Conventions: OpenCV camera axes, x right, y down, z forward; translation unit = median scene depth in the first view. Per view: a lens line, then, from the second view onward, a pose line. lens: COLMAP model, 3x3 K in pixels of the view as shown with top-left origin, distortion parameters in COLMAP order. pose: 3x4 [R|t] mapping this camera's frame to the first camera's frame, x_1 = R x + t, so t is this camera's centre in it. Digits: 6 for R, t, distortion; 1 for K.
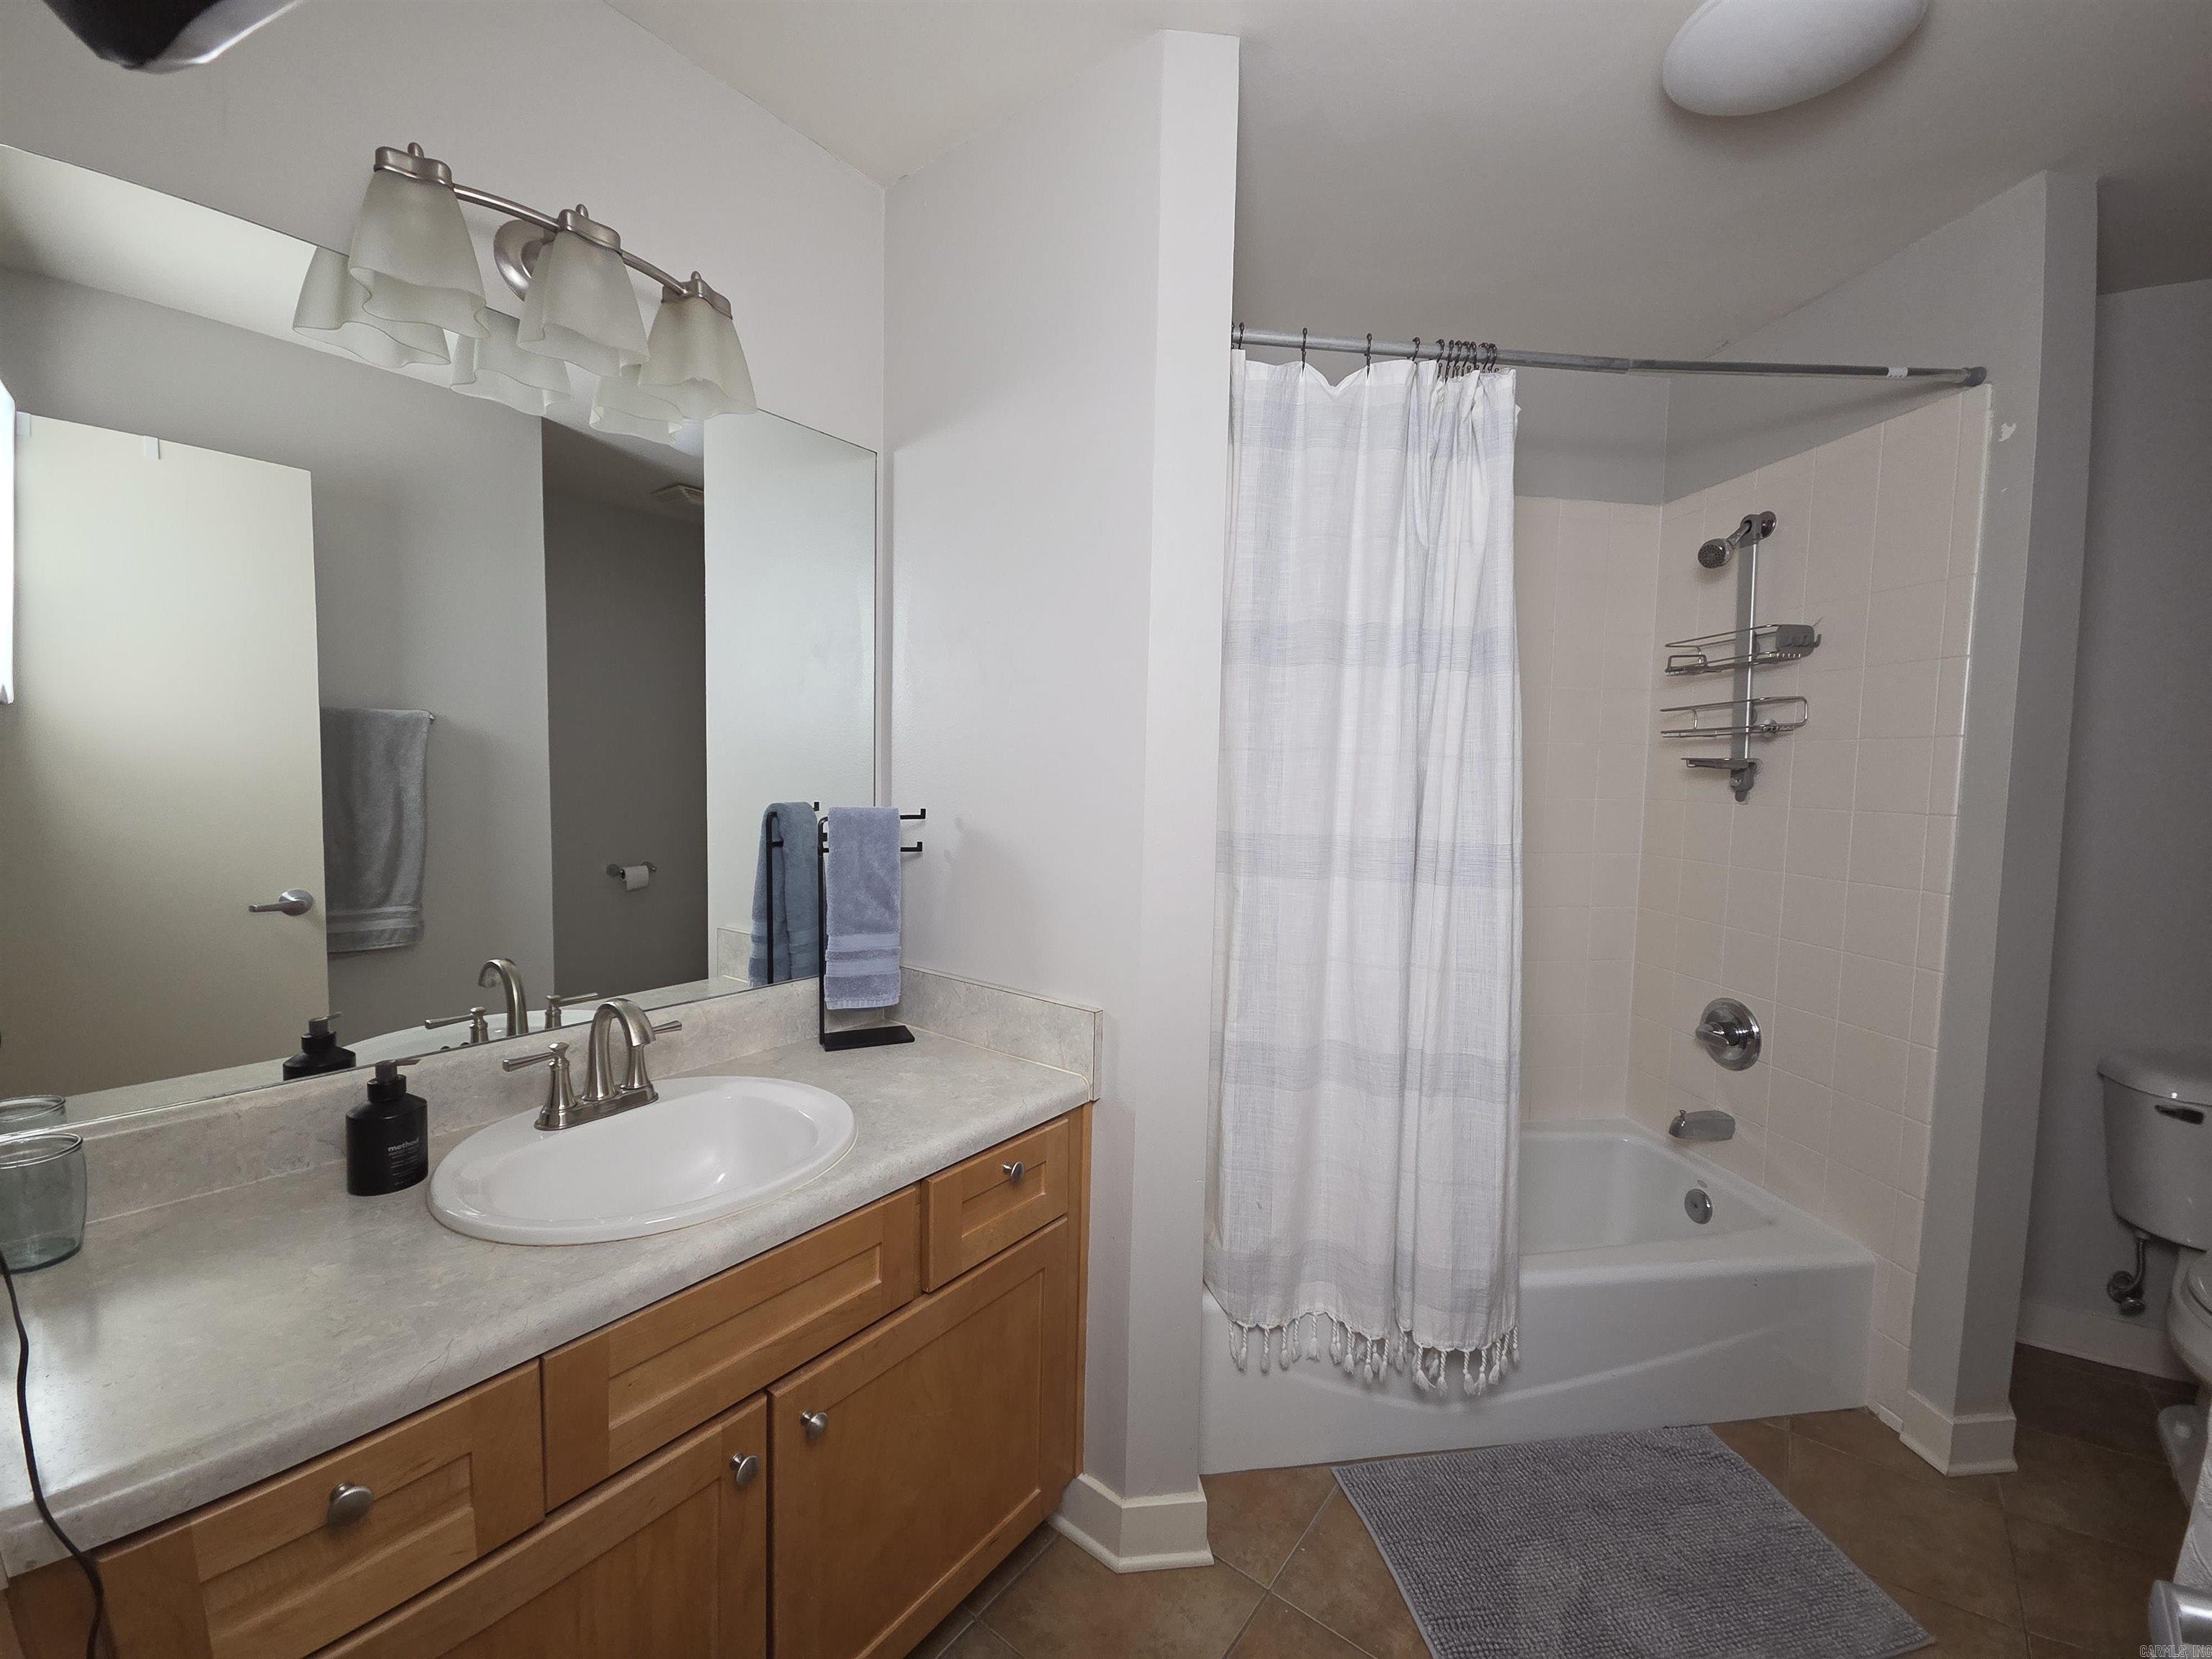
lens RADIAL K [[893.4, 0, 1104.7], [0, 893.4, 822.2], [0, 0, 1]] dist [0.009390, -0.009418]
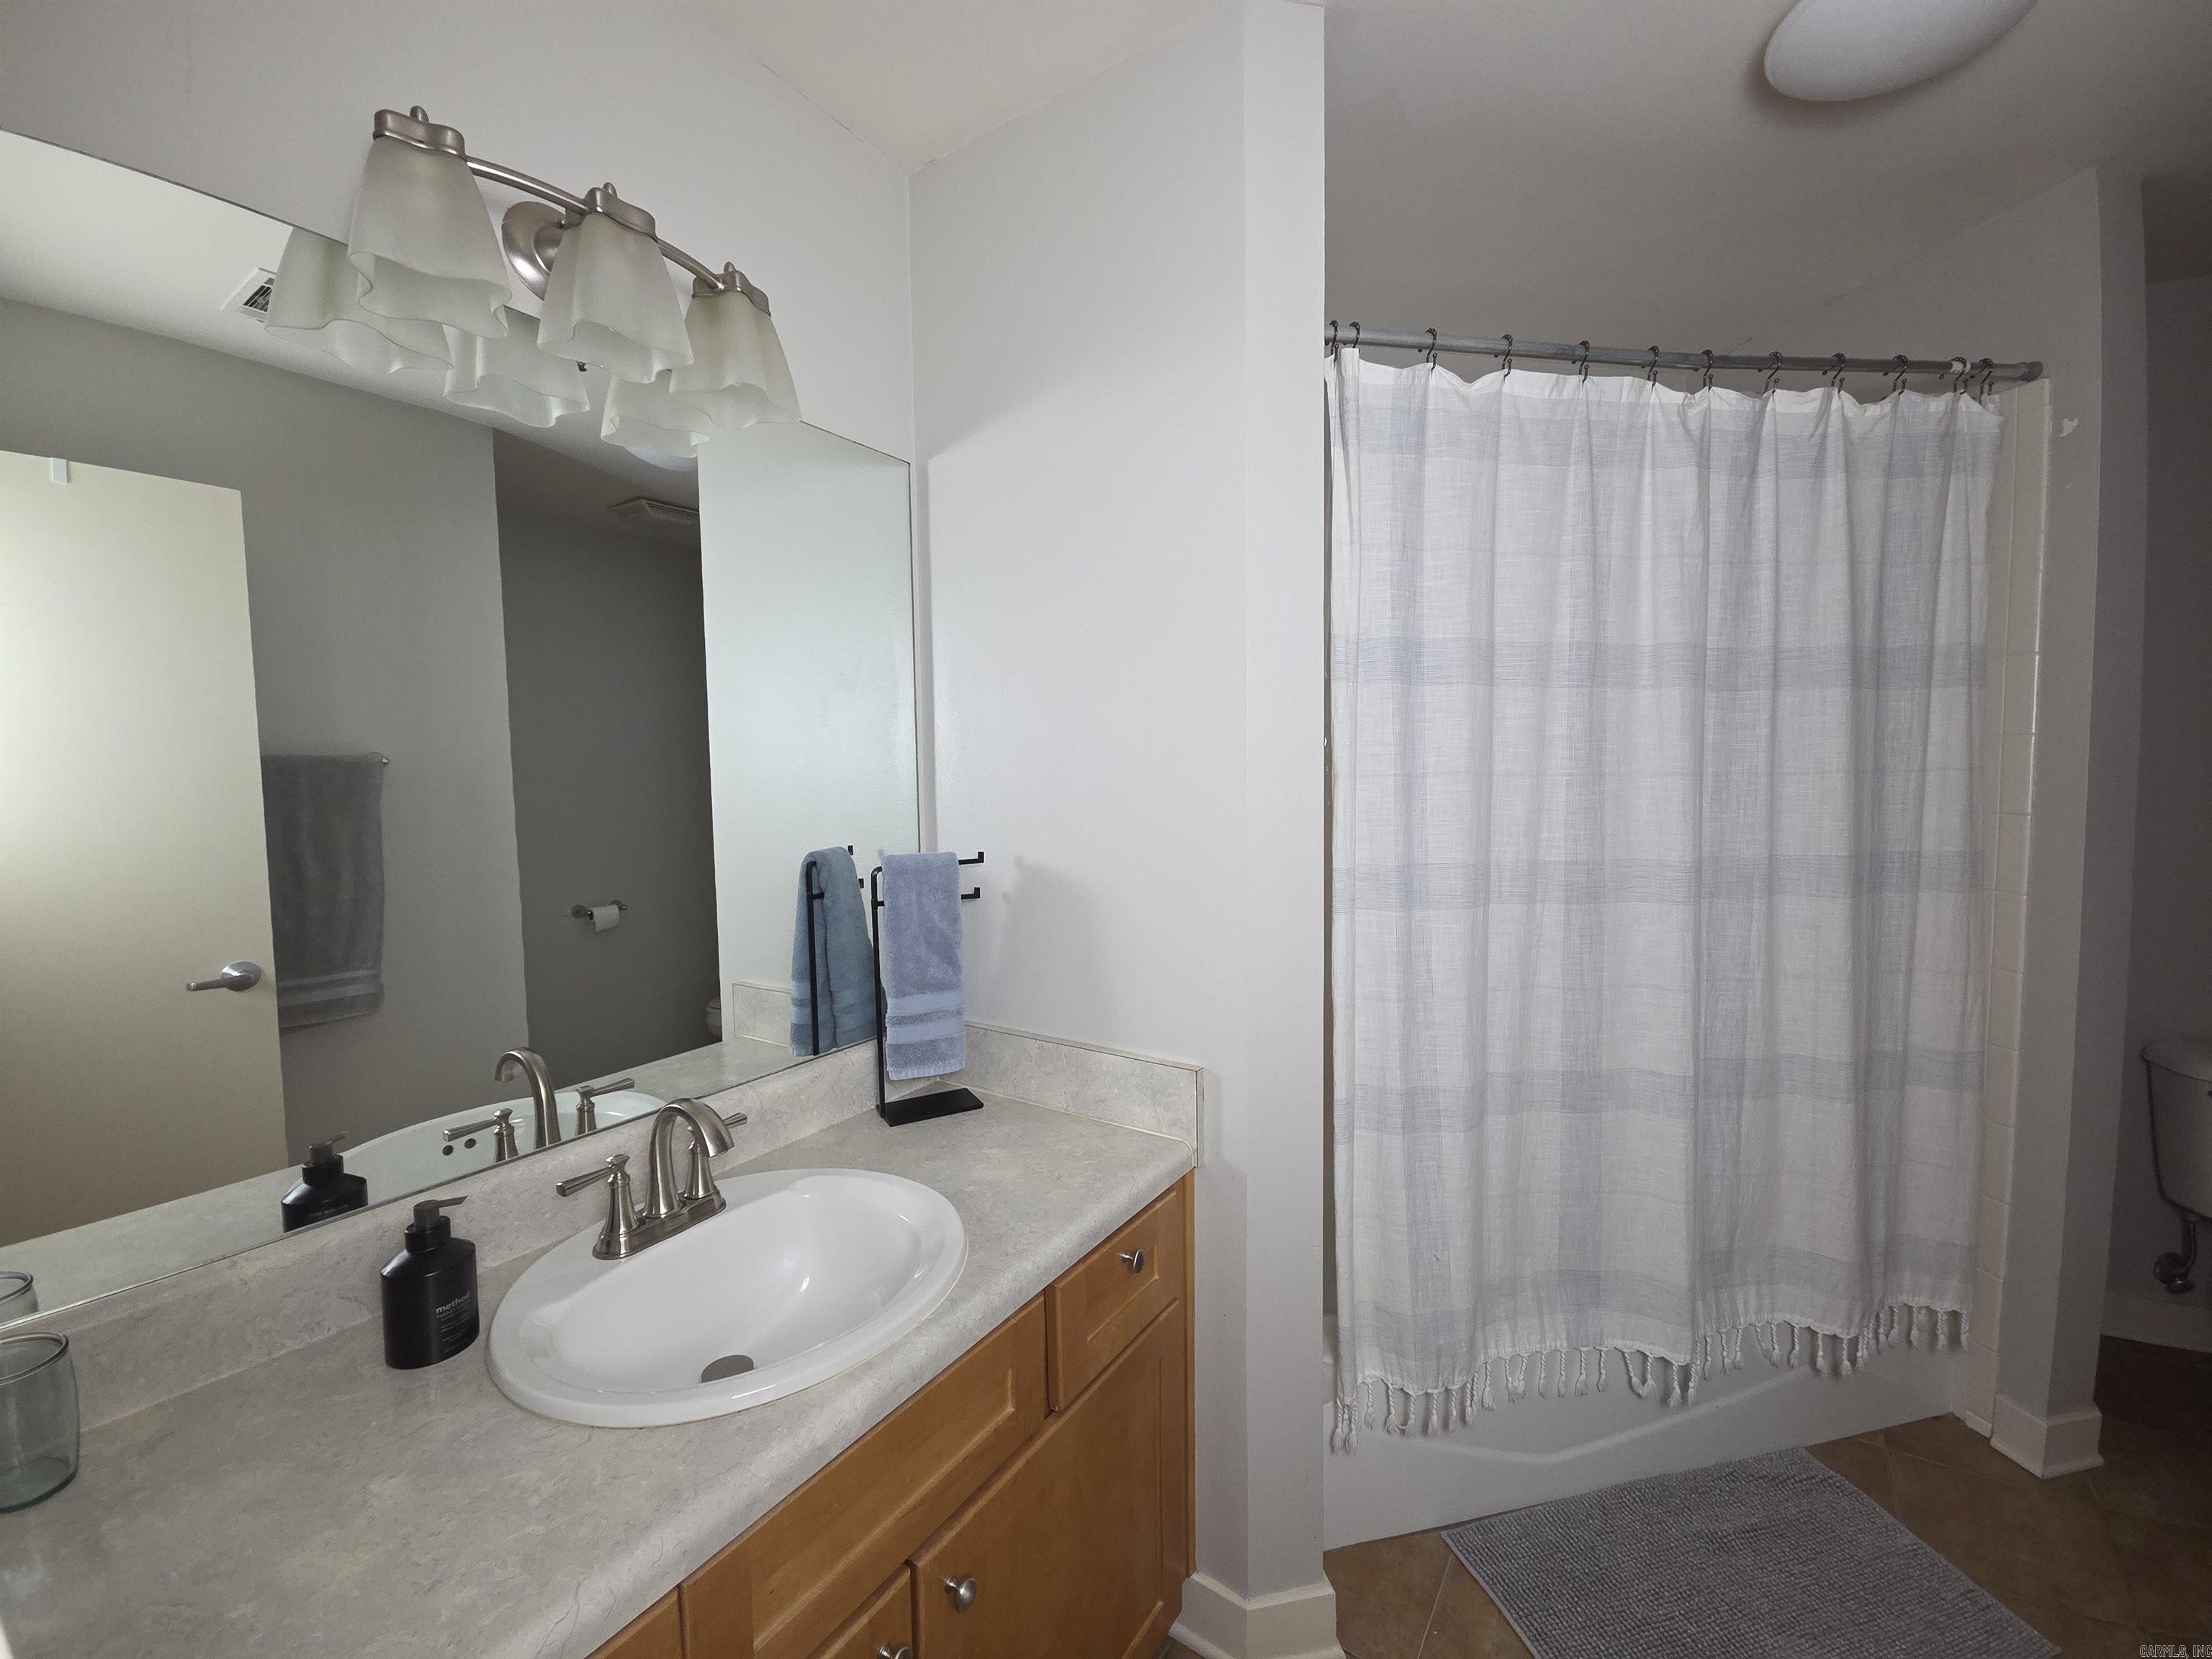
lens RADIAL K [[893.4, 0, 1101.6], [0, 893.4, 818.7], [0, 0, 1]] dist [0.009390, -0.009418]
pose [[0.997276, -0.039056, 0.062567, -0.144683], [0.039344, 0.999220, -0.003378, -0.042662], [-0.062387, 0.005831, 0.998035, 0.086218]]
